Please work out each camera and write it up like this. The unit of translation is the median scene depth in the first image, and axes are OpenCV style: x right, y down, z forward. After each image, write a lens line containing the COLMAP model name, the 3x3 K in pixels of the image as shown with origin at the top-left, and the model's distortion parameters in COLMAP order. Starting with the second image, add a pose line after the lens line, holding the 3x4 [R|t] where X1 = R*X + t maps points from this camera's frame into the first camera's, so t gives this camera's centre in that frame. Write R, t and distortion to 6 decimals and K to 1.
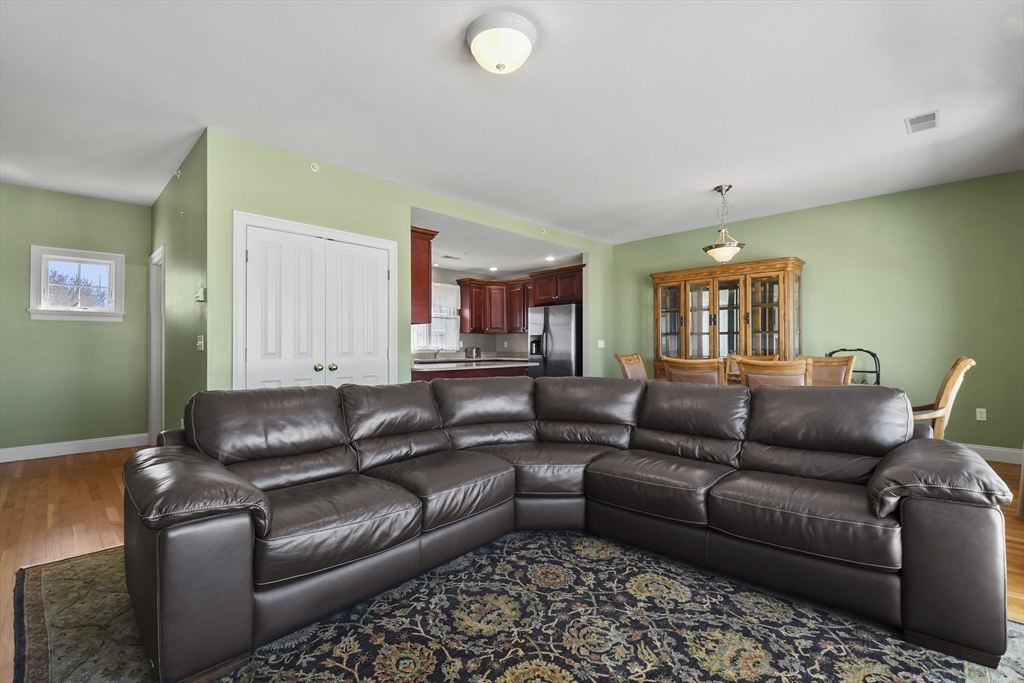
lens RADIAL K [[455.3, 0, 510.9], [0, 455.3, 344.9], [0, 0, 1]] dist [0.000300, -0.000574]
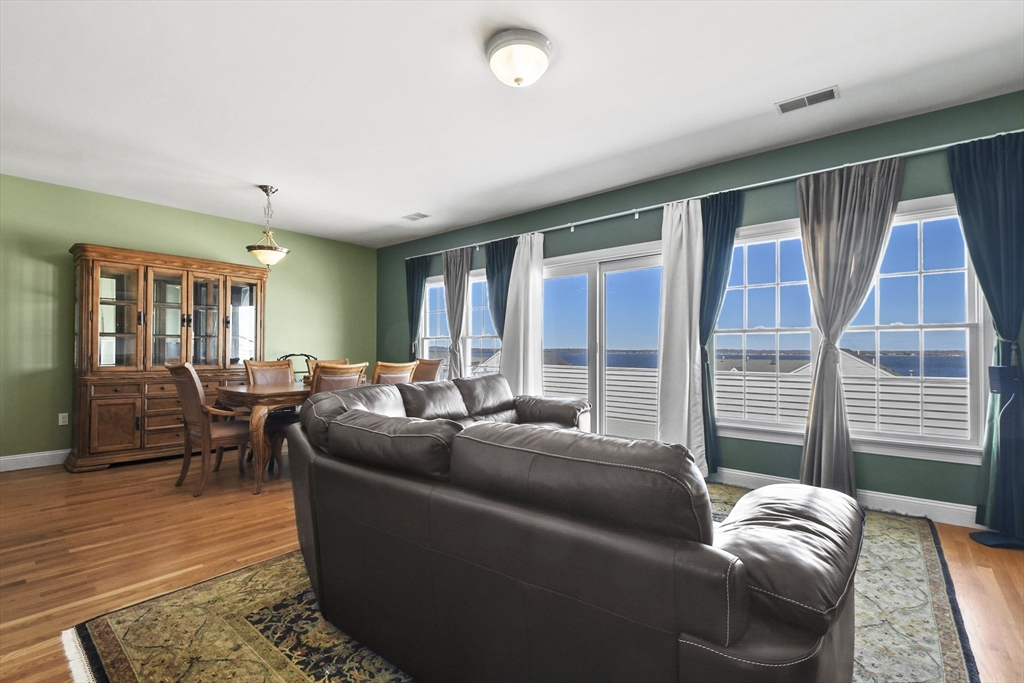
lens RADIAL K [[449.9, 0, 515.2], [0, 449.9, 352.3], [0, 0, 1]] dist [-0.003351, -0.000097]
pose [[-0.090193, -0.001718, 0.995923, -0.344660], [-0.009165, 0.999958, 0.000895, -0.002268], [-0.995882, -0.009047, -0.090205, 0.365165]]
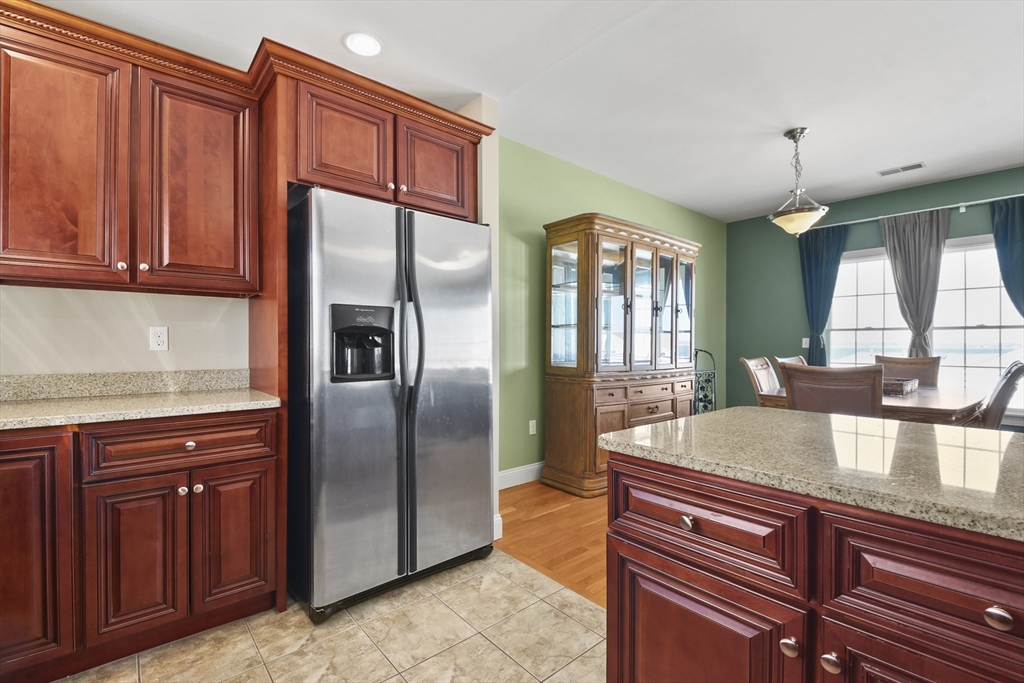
lens RADIAL K [[455.3, 0, 510.9], [0, 455.3, 344.9], [0, 0, 1]] dist [0.000300, -0.000574]
pose [[0.088335, -0.001910, 0.996089, -0.200840], [-0.009321, 0.999953, 0.002744, -0.000704], [-0.996047, -0.009527, 0.088313, 0.903732]]
